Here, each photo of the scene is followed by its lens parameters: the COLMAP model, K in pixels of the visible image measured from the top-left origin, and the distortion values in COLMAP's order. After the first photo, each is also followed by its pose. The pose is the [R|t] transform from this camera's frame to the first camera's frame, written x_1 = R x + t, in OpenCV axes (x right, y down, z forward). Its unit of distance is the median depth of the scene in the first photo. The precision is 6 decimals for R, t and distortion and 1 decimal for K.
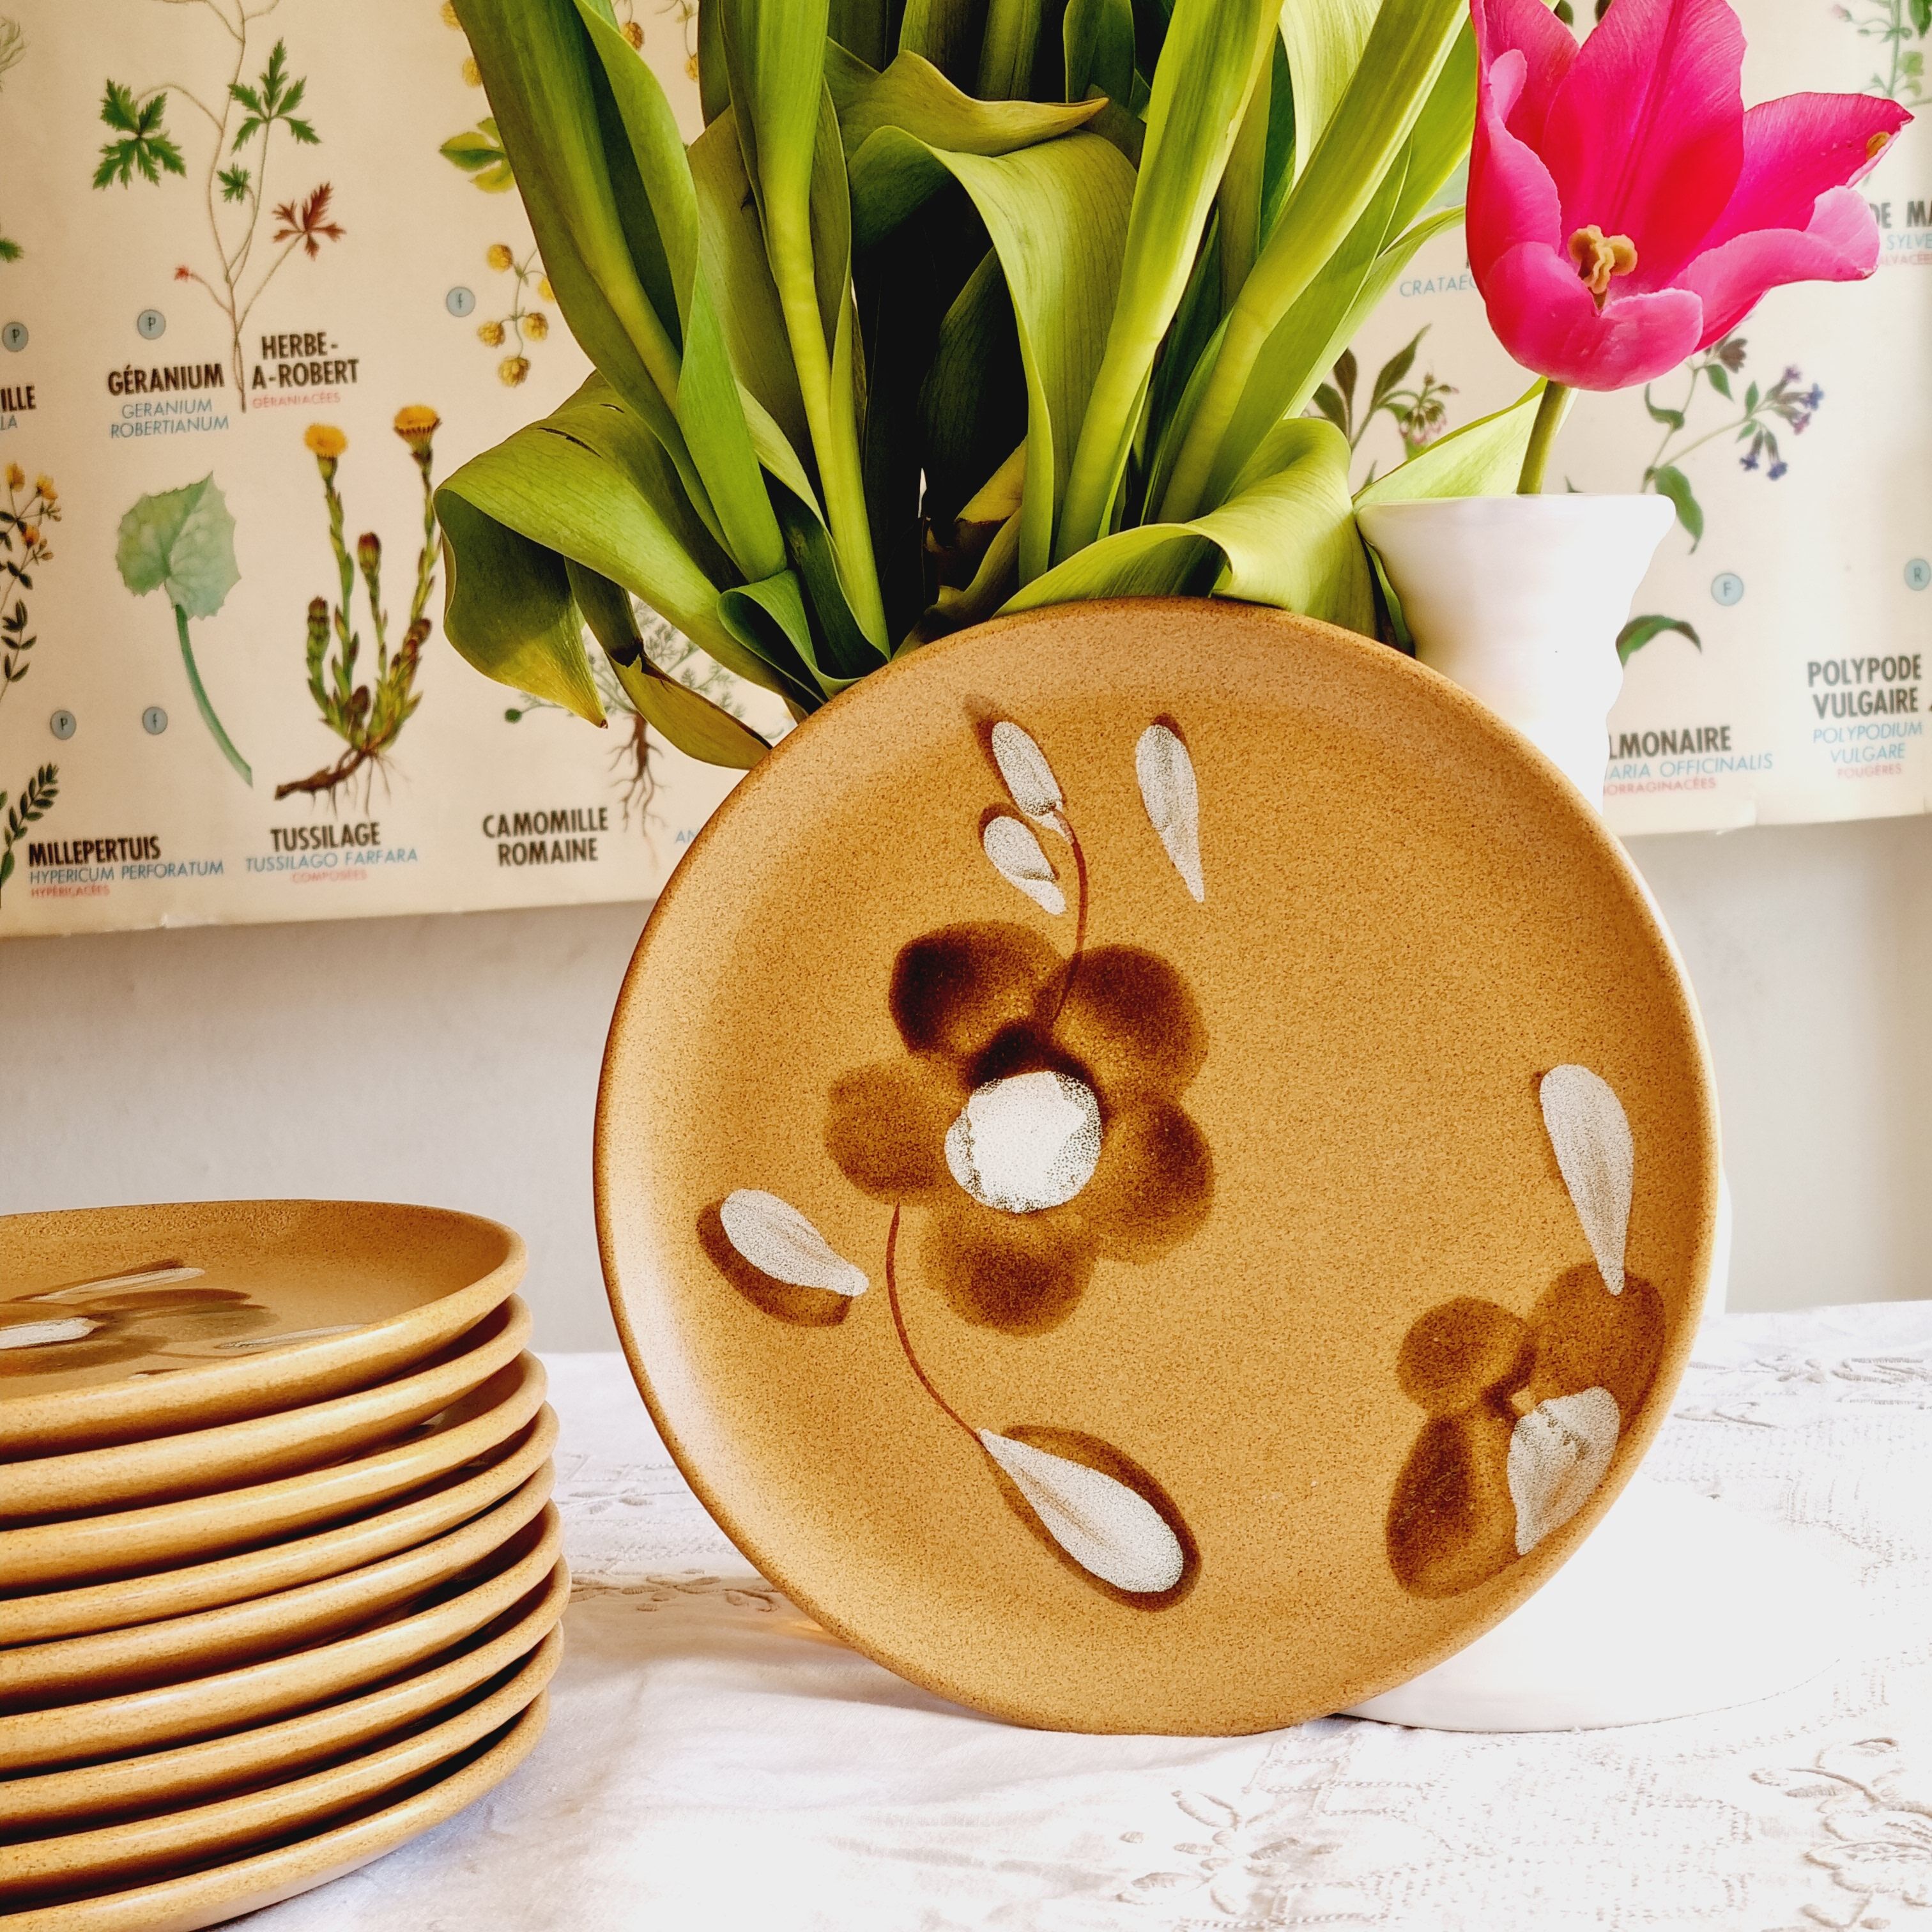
lens RADIAL K [[4141.7, 0, 968.8], [0, 4141.7, 964.4], [0, 0, 1]] dist [0.051662, 0.000000]
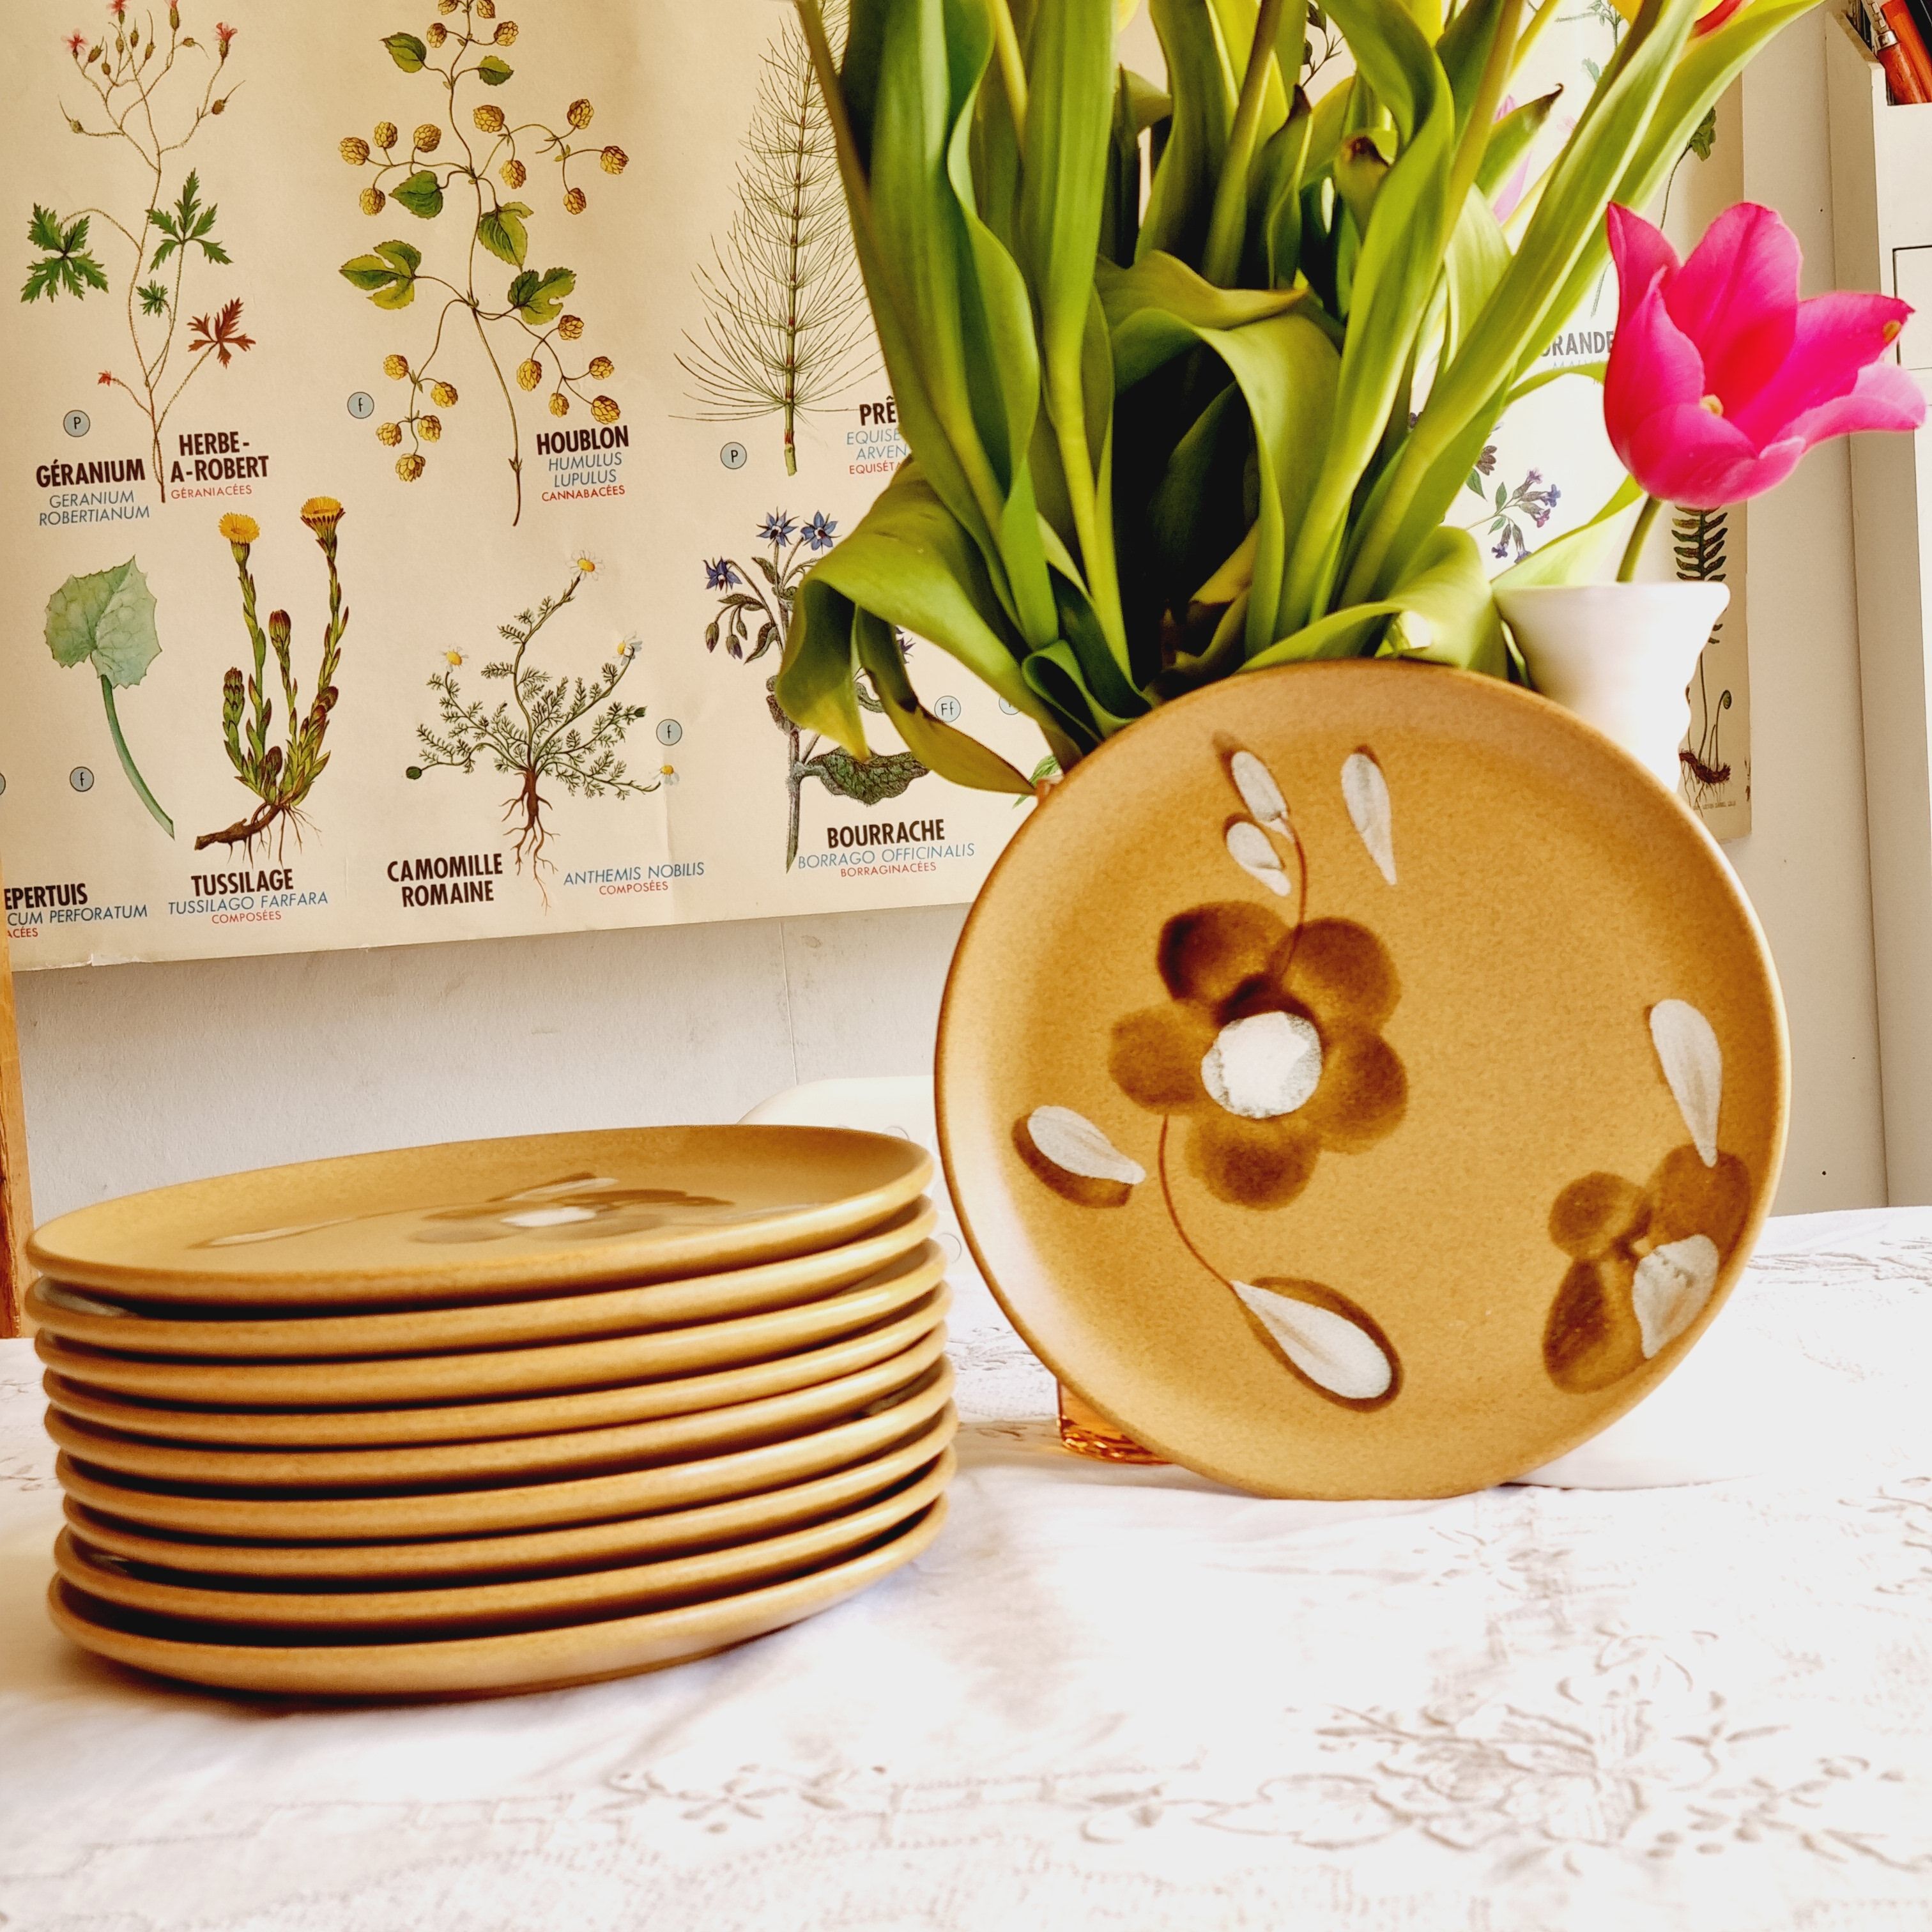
lens RADIAL K [[4141.7, 0, 963.9], [0, 4141.7, 971.1], [0, 0, 1]] dist [0.051662, 0.000000]
pose [[0.991560, -0.011488, 0.129140, -0.253202], [0.013668, 0.999779, -0.016003, 0.032263], [-0.128928, 0.017633, 0.991497, -0.312618]]
